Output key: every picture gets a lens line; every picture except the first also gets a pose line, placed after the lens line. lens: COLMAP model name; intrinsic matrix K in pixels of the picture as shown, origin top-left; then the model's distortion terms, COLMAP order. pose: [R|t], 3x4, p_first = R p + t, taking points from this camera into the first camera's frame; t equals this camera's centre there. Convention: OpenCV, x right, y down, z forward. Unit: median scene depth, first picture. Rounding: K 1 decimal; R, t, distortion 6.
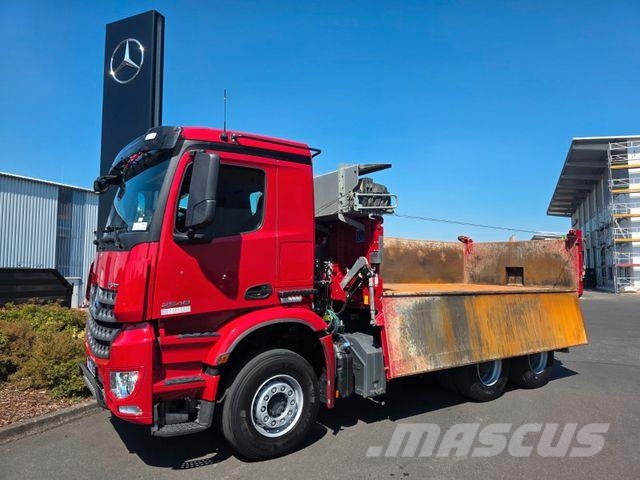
lens RADIAL K [[445.5, 0, 325.4], [0, 445.5, 238.0], [0, 0, 1]] dist [0.027225, -0.005185]
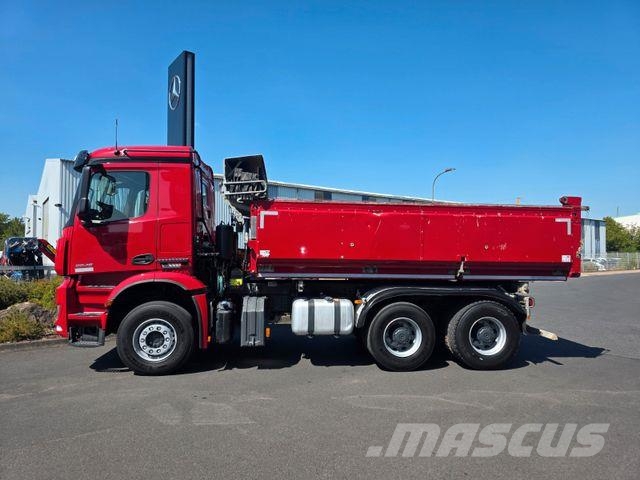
lens RADIAL K [[442.6, 0, 320.0], [0, 442.6, 240.0], [0, 0, 1]] dist [0.028009, -0.002820]
pose [[0.868850, -0.012356, -0.494922, 0.815087], [0.034543, 0.998765, 0.035706, 0.022189], [0.493870, -0.048119, 0.868204, 0.043563]]
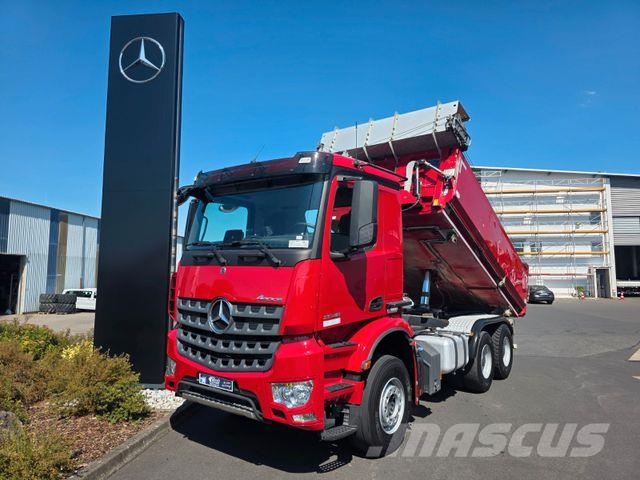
lens RADIAL K [[445.9, 0, 328.2], [0, 445.9, 235.6], [0, 0, 1]] dist [0.037323, -0.002327]
pose [[0.949469, 0.030524, 0.312372, -0.486596], [-0.023657, 0.999388, -0.025750, -0.014263], [-0.312967, 0.017059, 0.949611, -0.019851]]
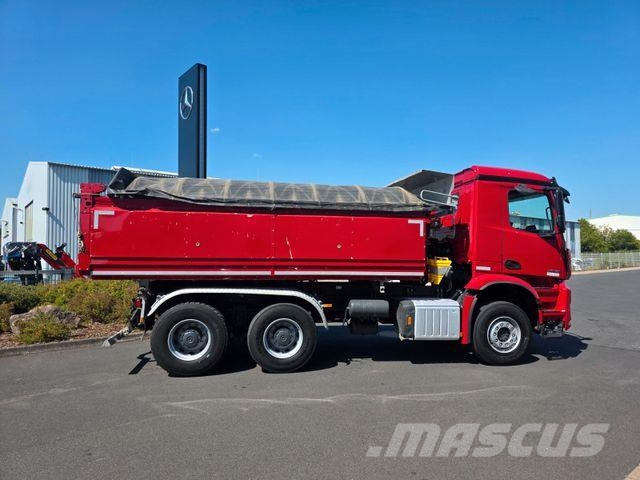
lens RADIAL K [[445.5, 0, 325.4], [0, 445.5, 238.0], [0, 0, 1]] dist [0.027225, -0.005185]
pose [[0.894421, -0.021494, -0.446708, 0.777024], [0.038070, 0.998878, 0.028163, 0.010023], [0.445602, -0.042196, 0.894236, -0.110510]]
